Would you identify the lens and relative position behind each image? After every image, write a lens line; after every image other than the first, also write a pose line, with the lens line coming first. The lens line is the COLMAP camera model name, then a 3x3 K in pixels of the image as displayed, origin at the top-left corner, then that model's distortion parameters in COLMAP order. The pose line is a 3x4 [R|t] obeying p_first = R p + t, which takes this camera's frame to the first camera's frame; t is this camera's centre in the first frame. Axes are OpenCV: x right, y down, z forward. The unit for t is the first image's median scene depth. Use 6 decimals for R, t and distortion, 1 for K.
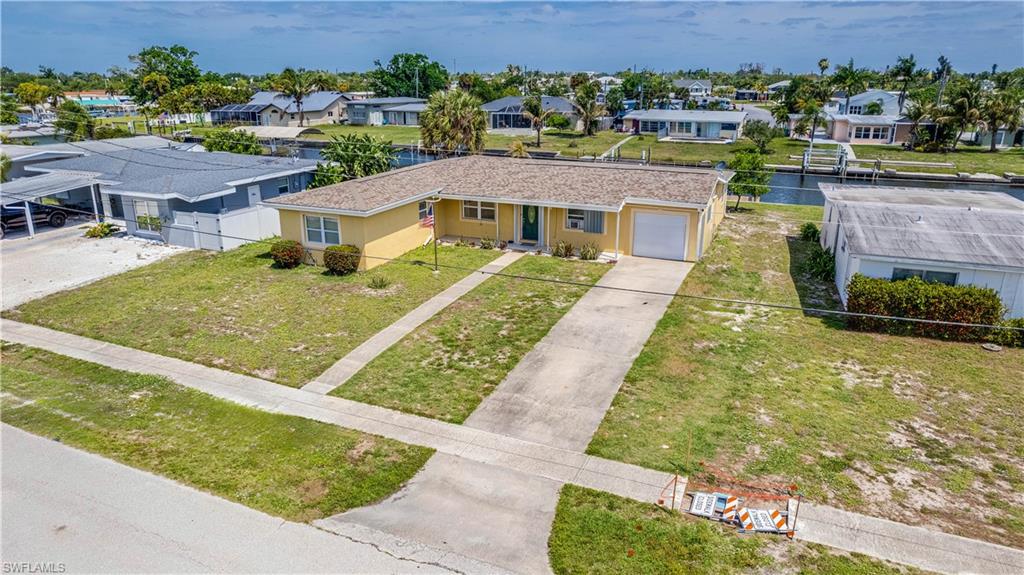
lens RADIAL K [[659.4, 0, 512.0], [0, 659.4, 287.5], [0, 0, 1]] dist [-0.075898, 0.065525]
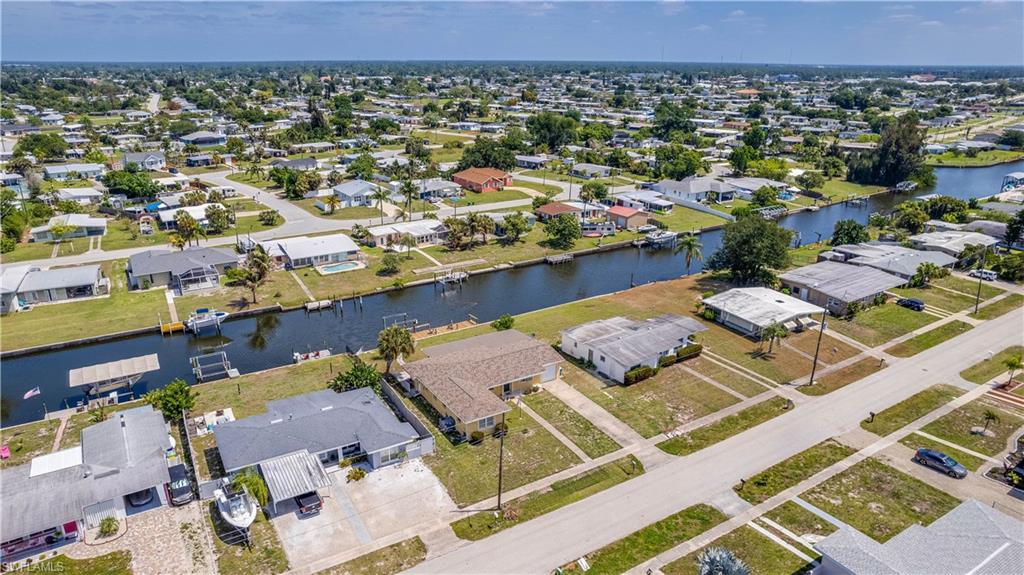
lens RADIAL K [[659.4, 0, 512.0], [0, 659.4, 287.5], [0, 0, 1]] dist [-0.075898, 0.065525]
pose [[0.578209, -0.263101, 0.772303, -2.105634], [0.249857, 0.958200, 0.139368, -0.937333], [-0.776689, 0.112382, 0.619778, -0.717656]]
